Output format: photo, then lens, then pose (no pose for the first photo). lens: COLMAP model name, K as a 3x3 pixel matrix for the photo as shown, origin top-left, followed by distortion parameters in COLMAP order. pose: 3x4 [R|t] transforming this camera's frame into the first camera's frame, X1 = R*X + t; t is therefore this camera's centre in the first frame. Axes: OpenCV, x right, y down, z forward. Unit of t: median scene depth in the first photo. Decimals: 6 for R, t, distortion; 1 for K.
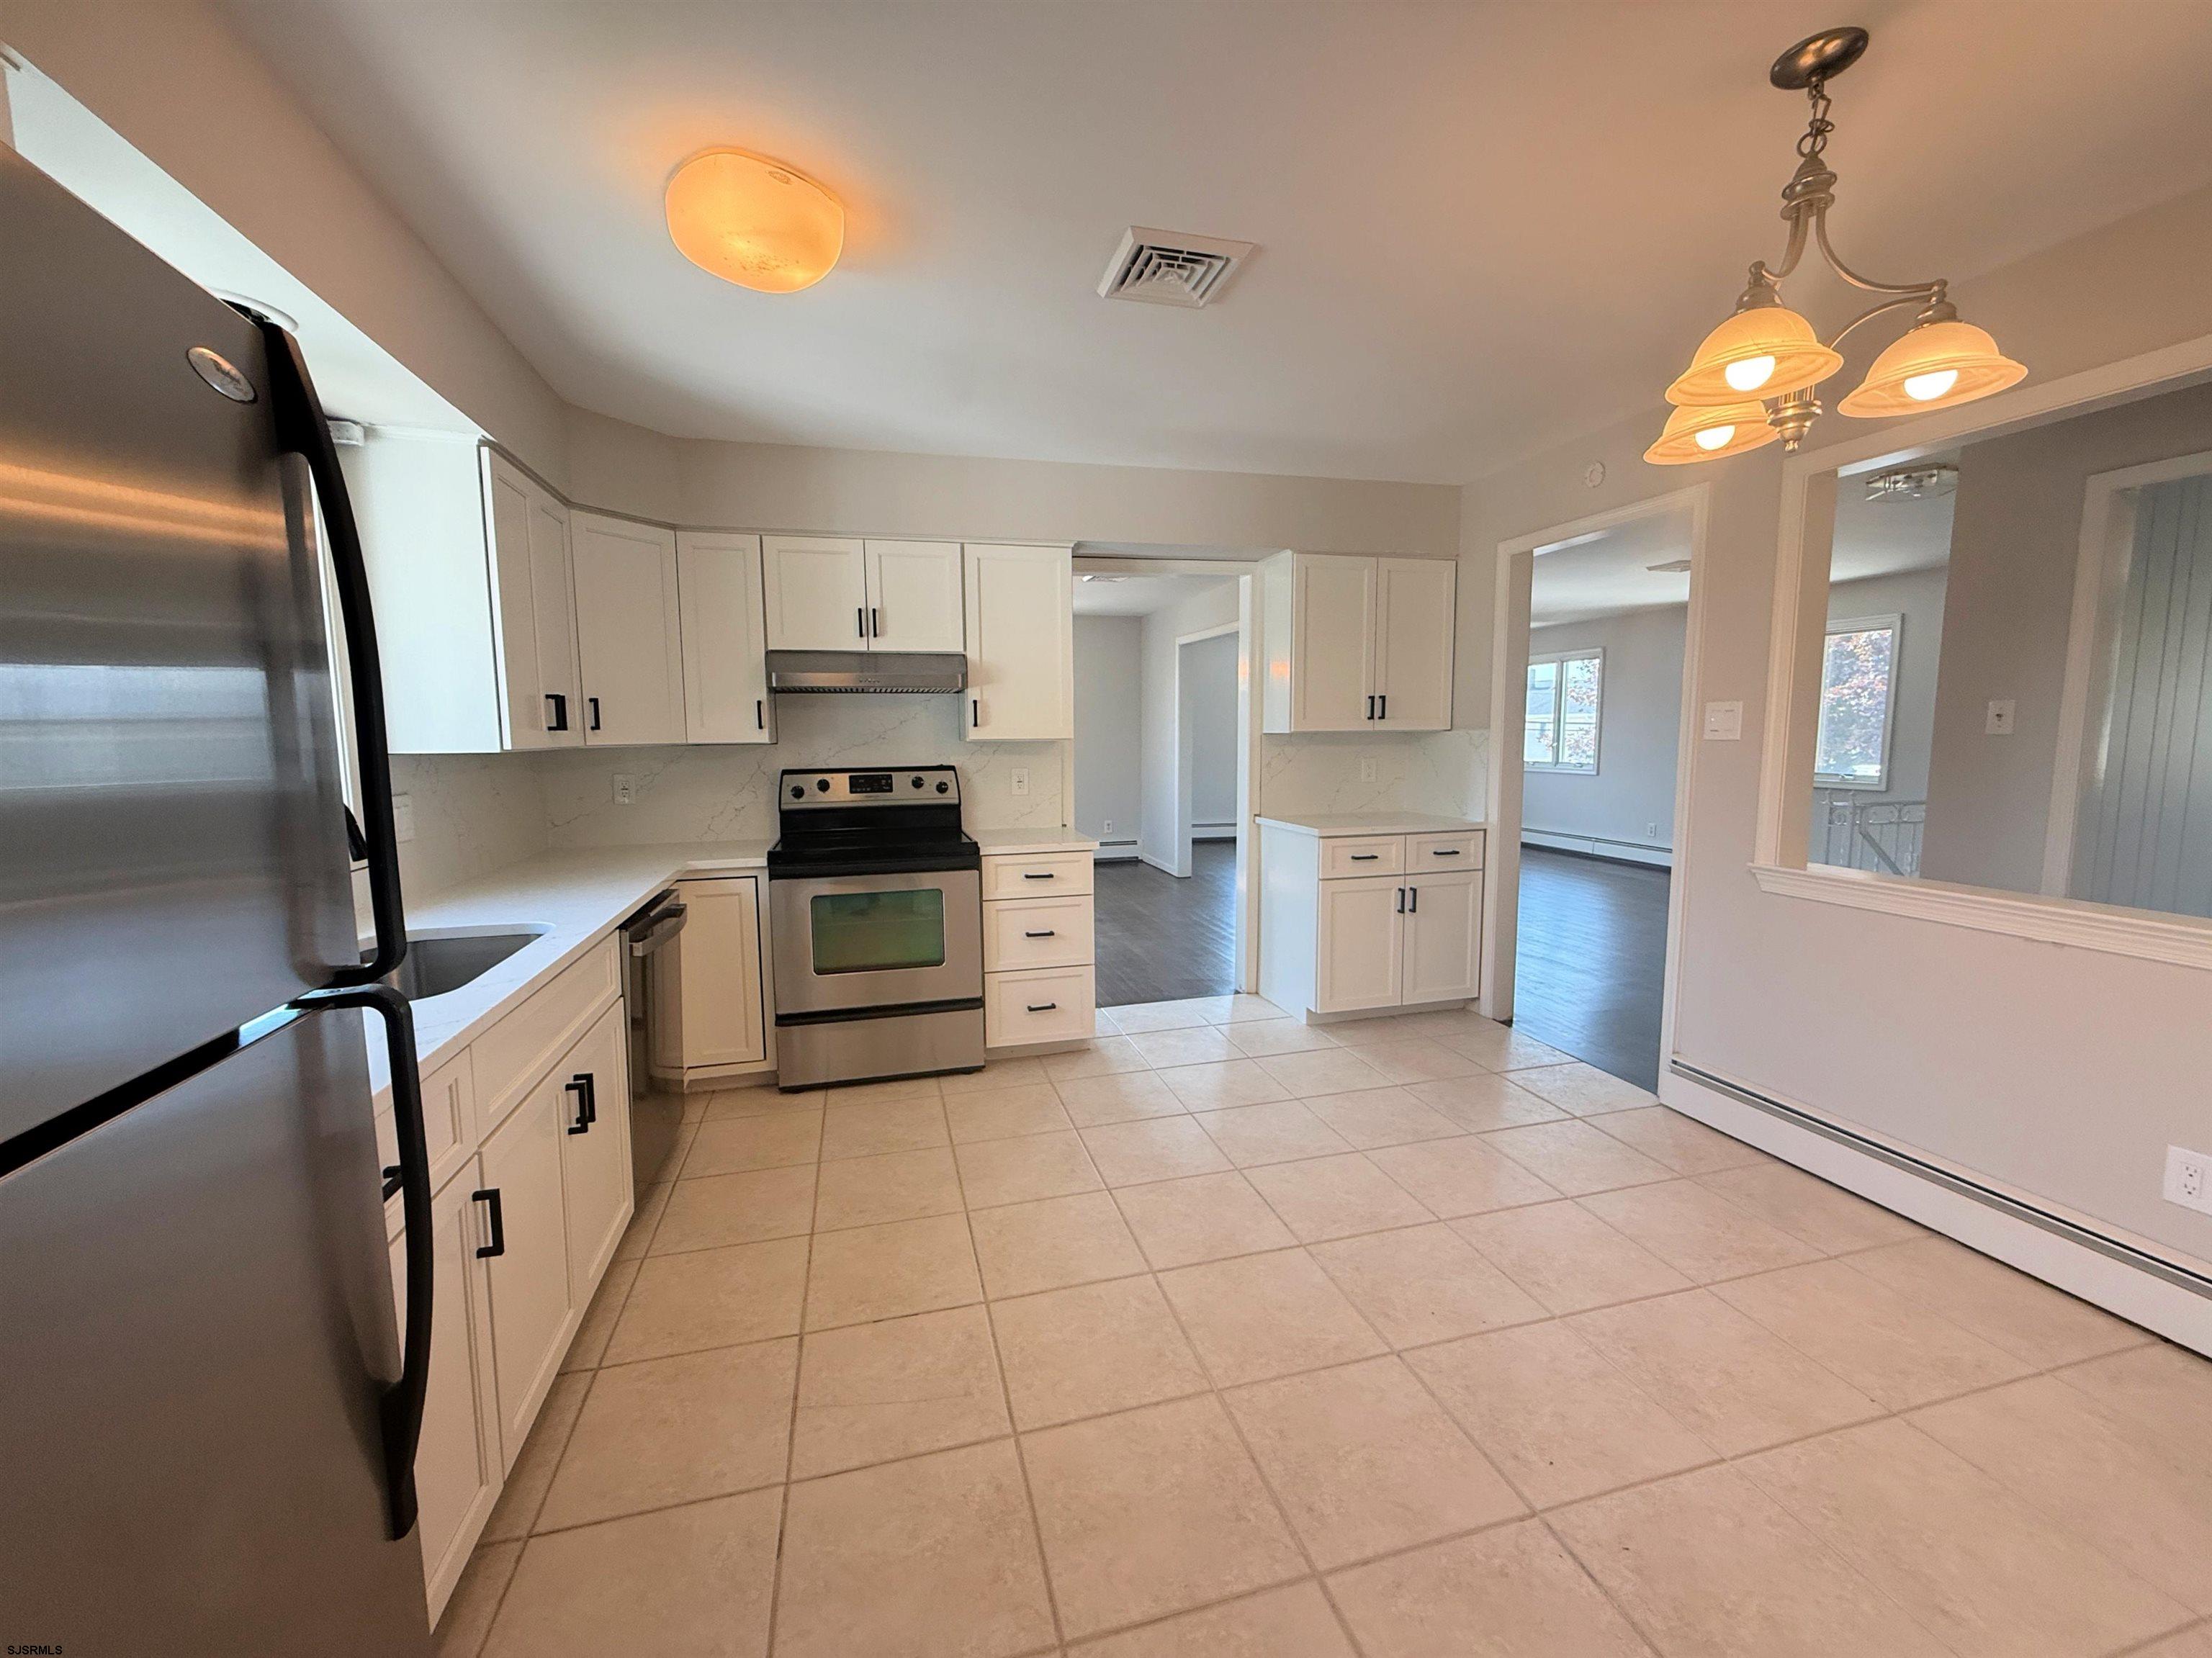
lens RADIAL K [[893.9, 0, 1104.7], [0, 893.9, 825.7], [0, 0, 1]] dist [-0.002279, -0.000364]
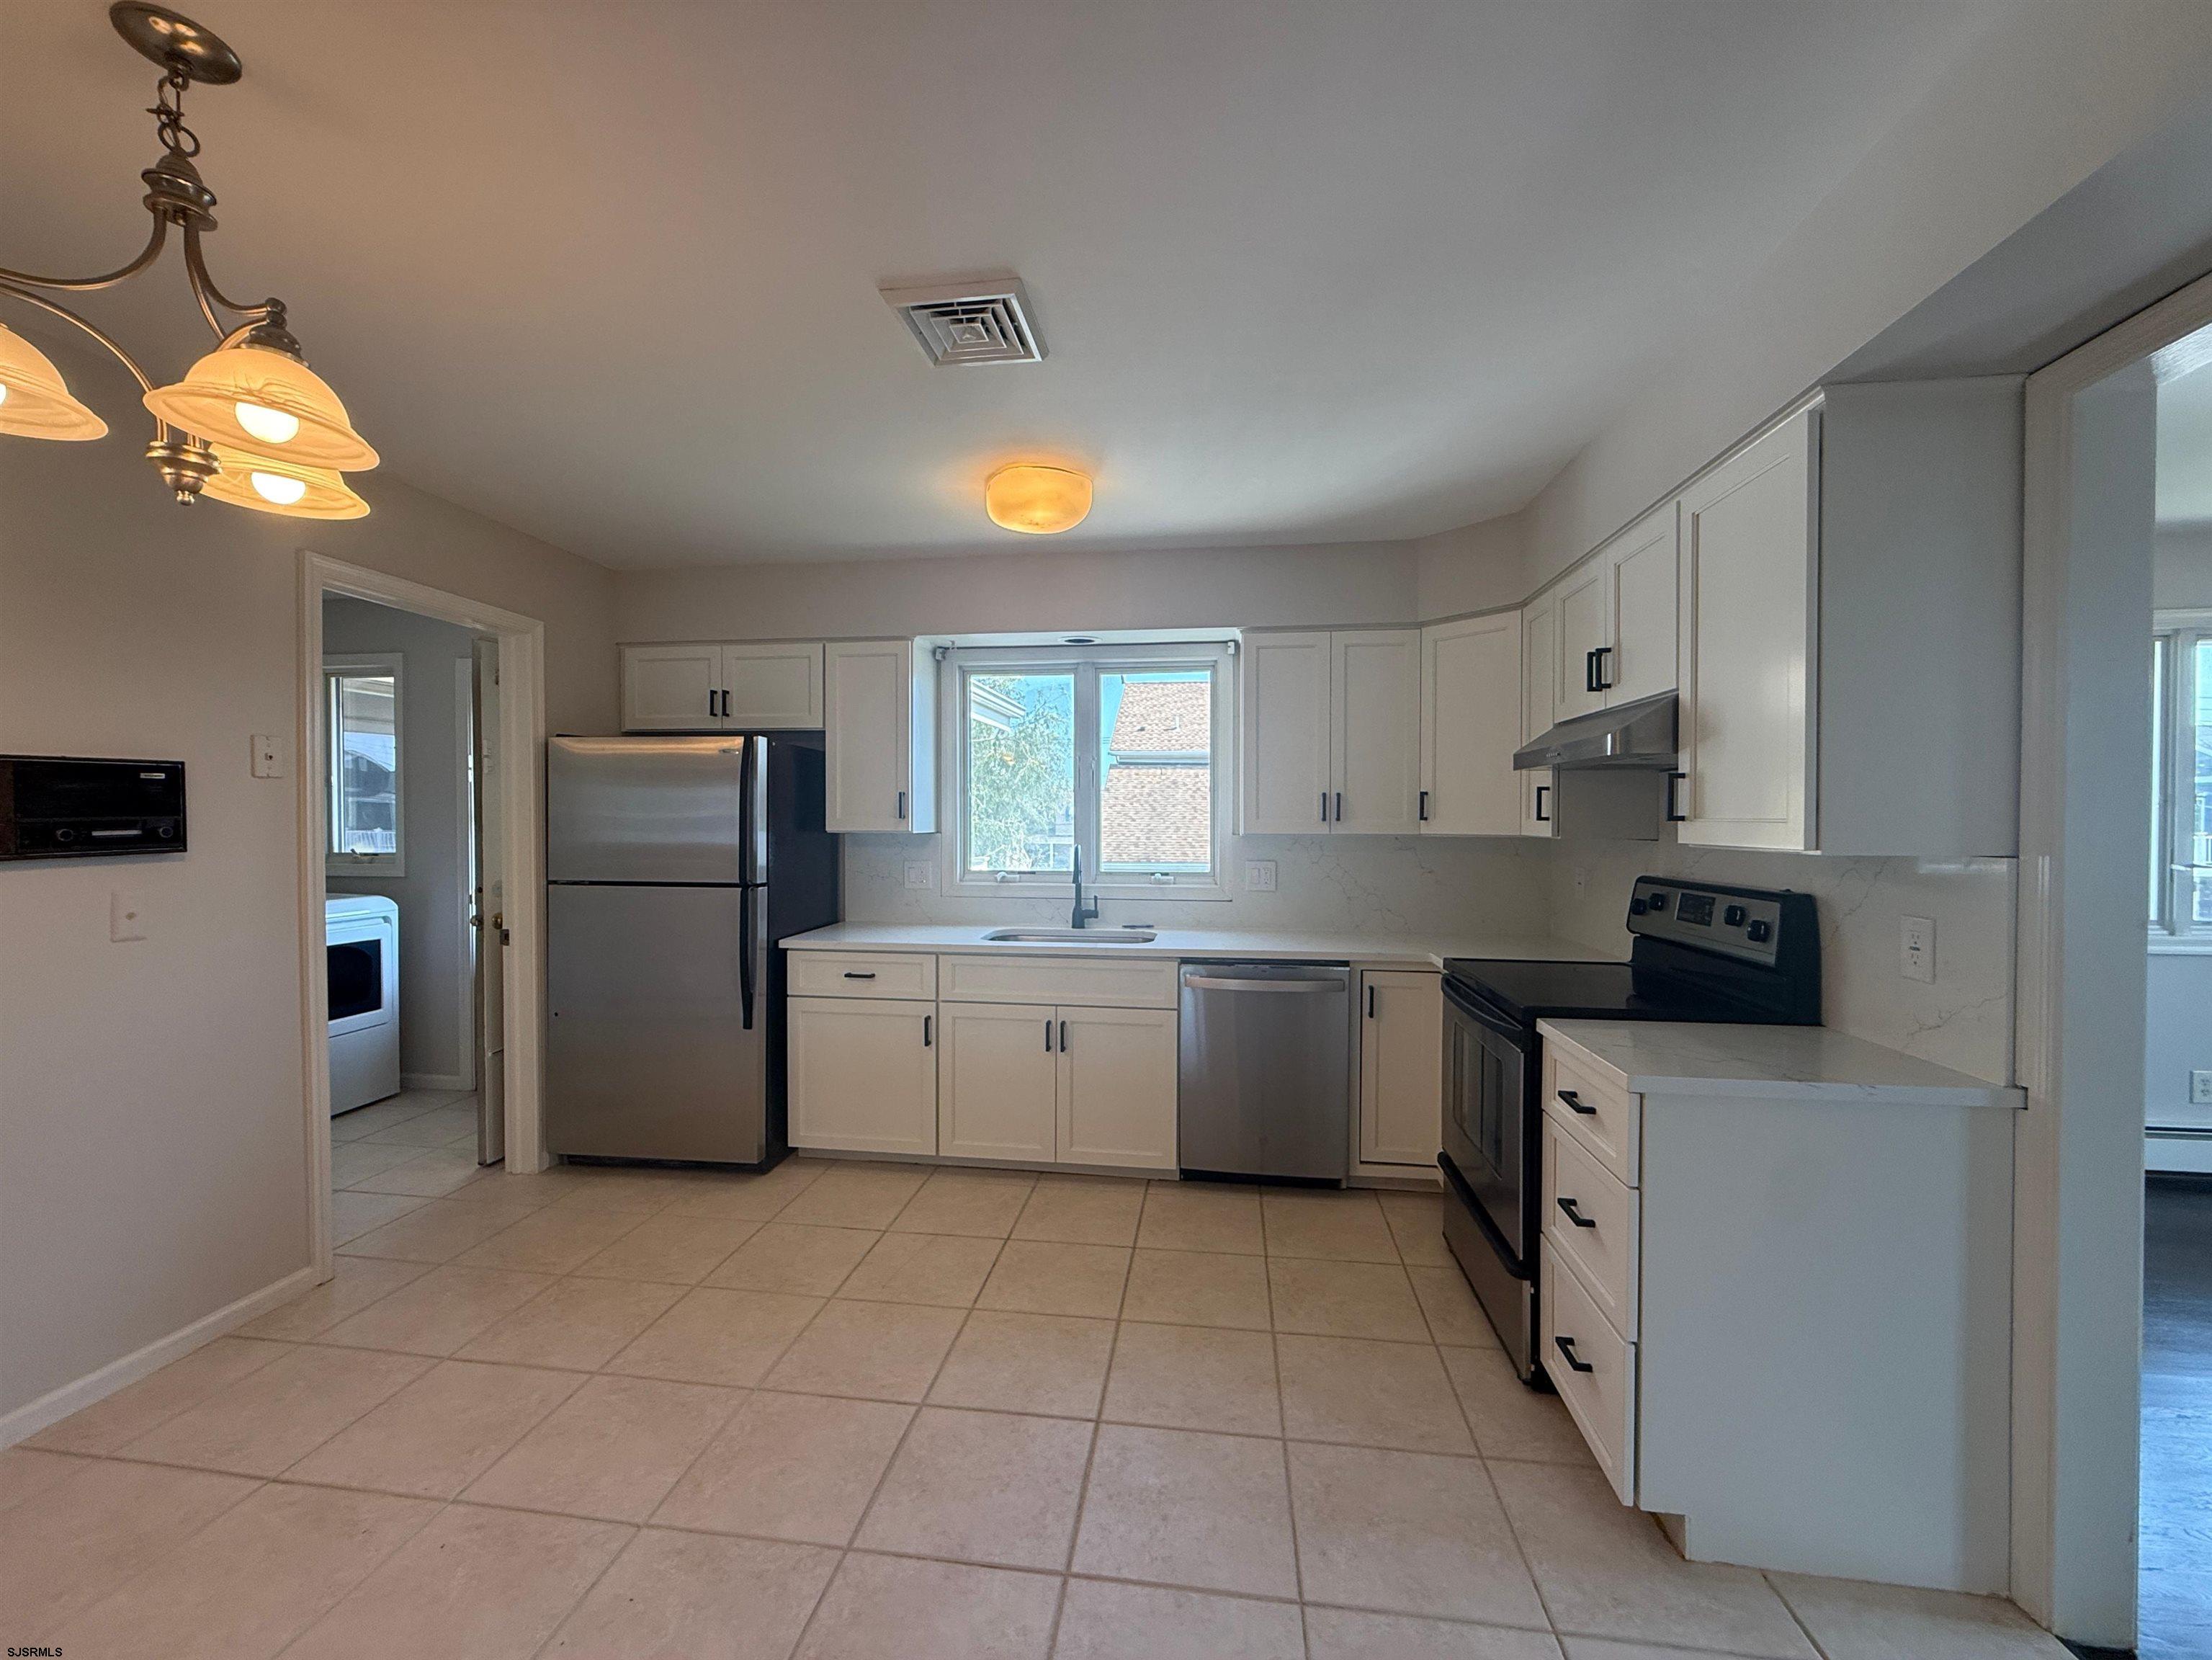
lens RADIAL K [[894.1, 0, 1104.7], [0, 894.1, 826.7], [0, 0, 1]] dist [-0.002279, -0.000364]
pose [[-0.392024, 0.018769, -0.919763, 0.529545], [-0.092969, 0.993865, 0.059907, -0.113940], [0.915245, 0.108995, -0.387874, 0.939360]]
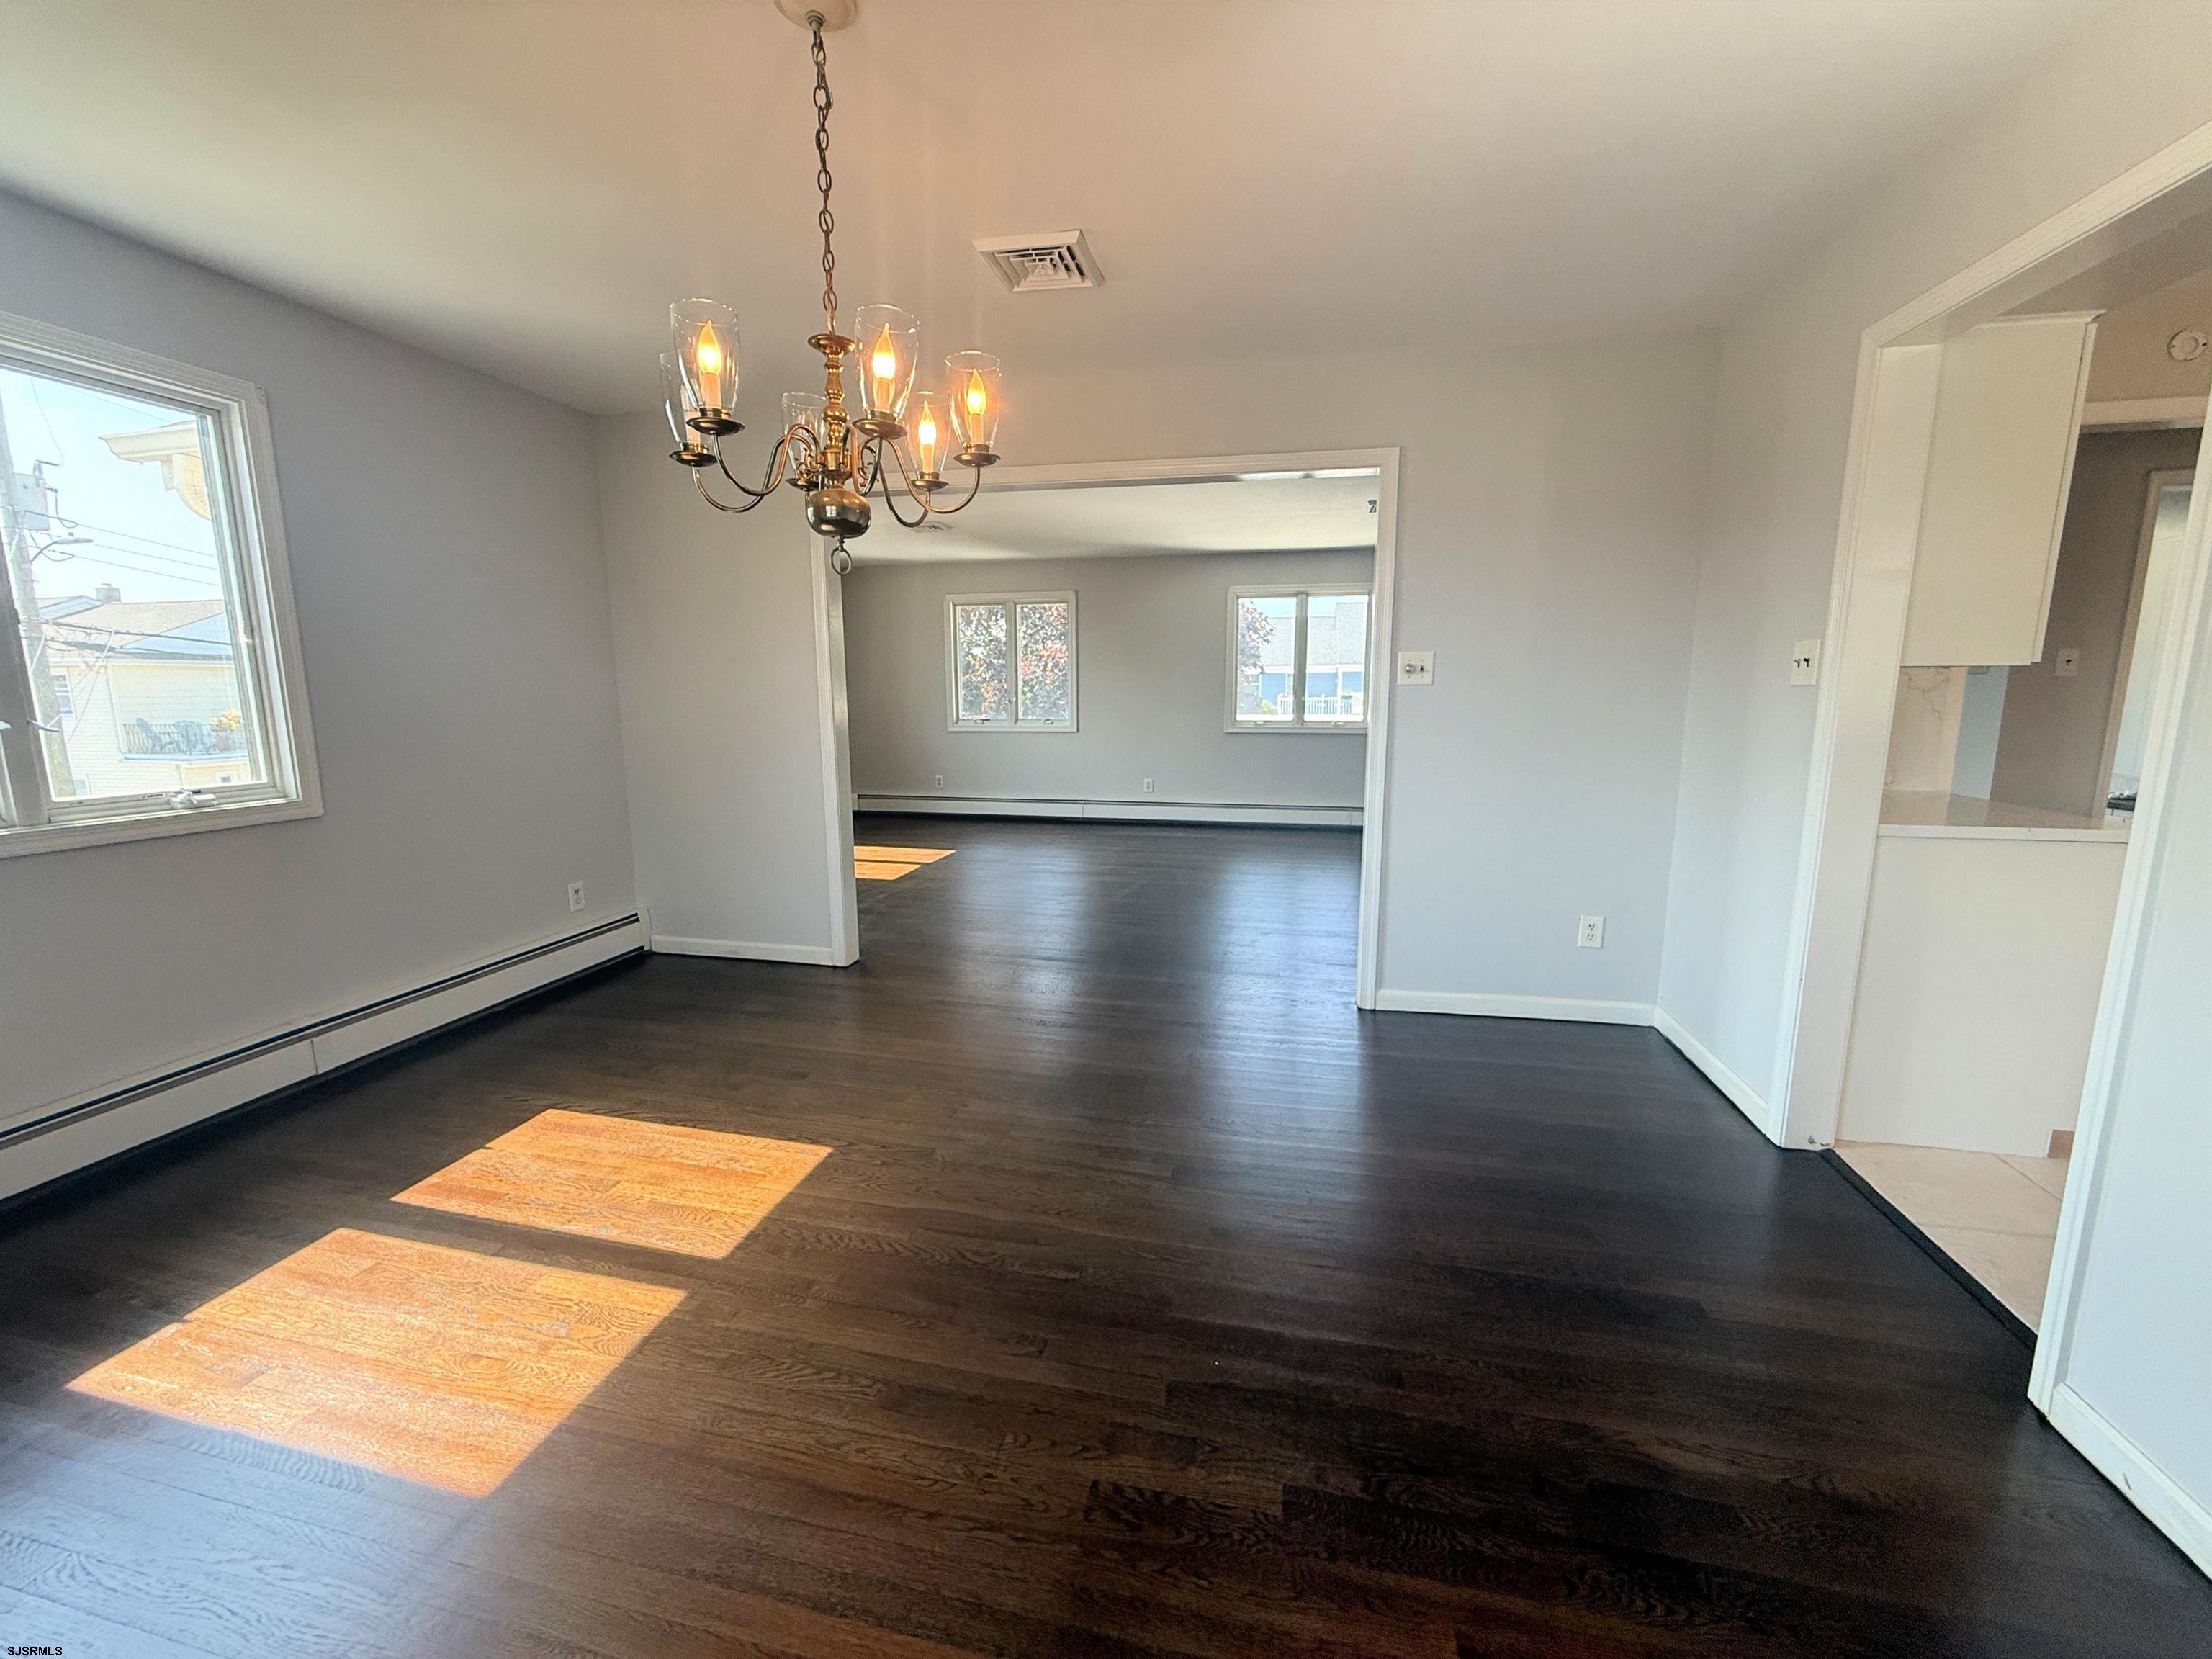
lens RADIAL K [[886.2, 0, 1092.3], [0, 886.2, 825.1], [0, 0, 1]] dist [-0.001826, -0.000207]
pose [[0.466799, -0.134012, 0.874151, -0.648804], [0.094817, 0.990338, 0.101192, -0.136660], [-0.879266, 0.035648, 0.474995, 1.471800]]
